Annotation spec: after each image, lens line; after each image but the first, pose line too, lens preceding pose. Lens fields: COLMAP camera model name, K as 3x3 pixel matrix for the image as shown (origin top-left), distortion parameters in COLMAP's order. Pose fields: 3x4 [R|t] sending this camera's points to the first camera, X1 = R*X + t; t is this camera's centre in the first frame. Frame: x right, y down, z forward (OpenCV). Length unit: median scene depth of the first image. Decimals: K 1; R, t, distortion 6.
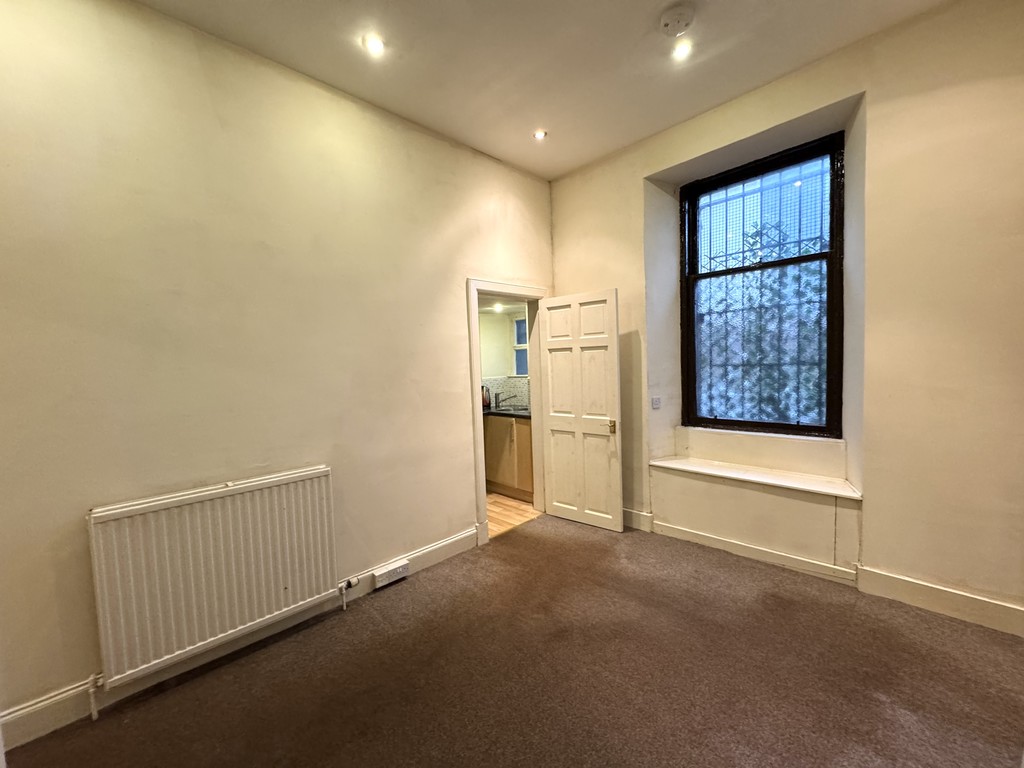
lens RADIAL K [[407.8, 0, 512.0], [0, 407.8, 384.0], [0, 0, 1]] dist [-0.008187, 0.000019]
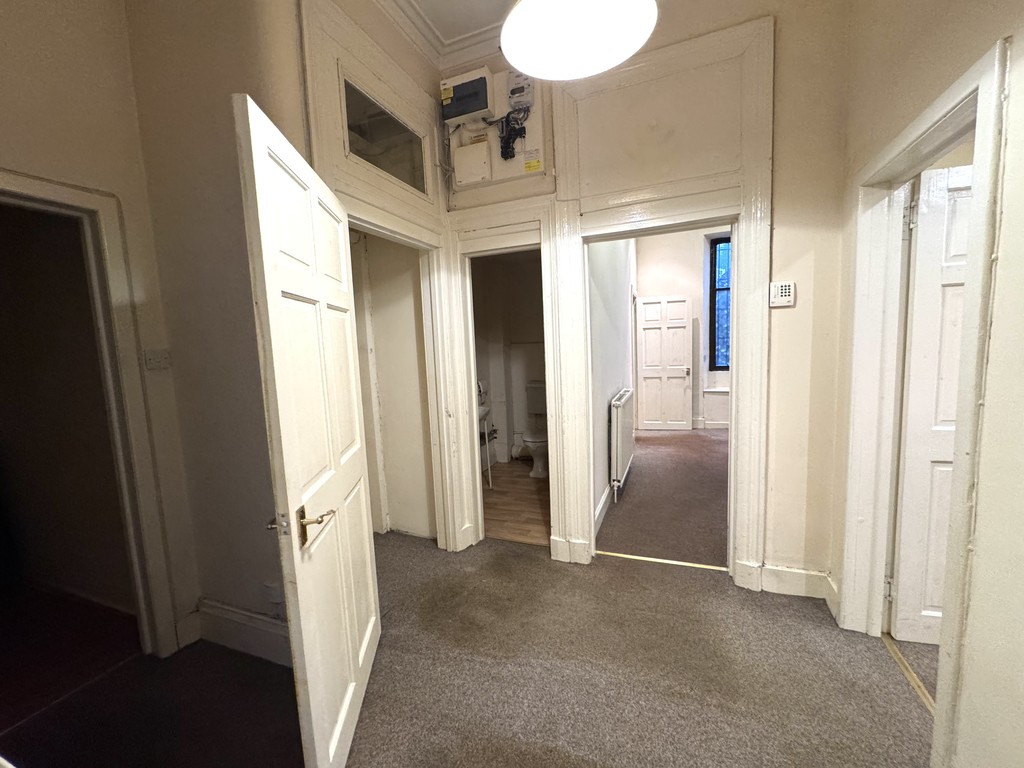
lens RADIAL K [[407.8, 0, 512.0], [0, 407.8, 384.0], [0, 0, 1]] dist [-0.008187, 0.000019]
pose [[0.916226, -0.041405, 0.398517, -1.189644], [0.031427, 0.999008, 0.031540, 0.079278], [-0.399428, -0.016373, 0.916619, -0.338574]]
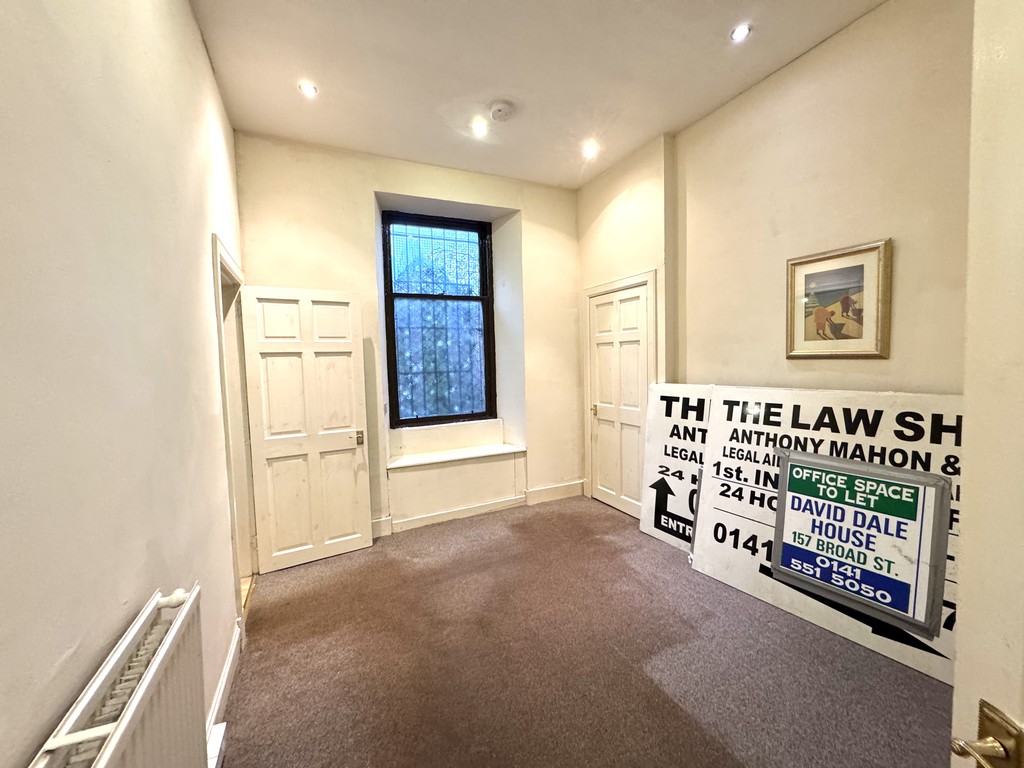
lens RADIAL K [[407.8, 0, 512.0], [0, 407.8, 384.0], [0, 0, 1]] dist [-0.008187, 0.000019]
pose [[0.321947, -0.025747, 0.946408, -0.533519], [0.069904, 0.997548, 0.003358, 0.002391], [-0.944173, 0.065077, 0.322957, 0.356068]]
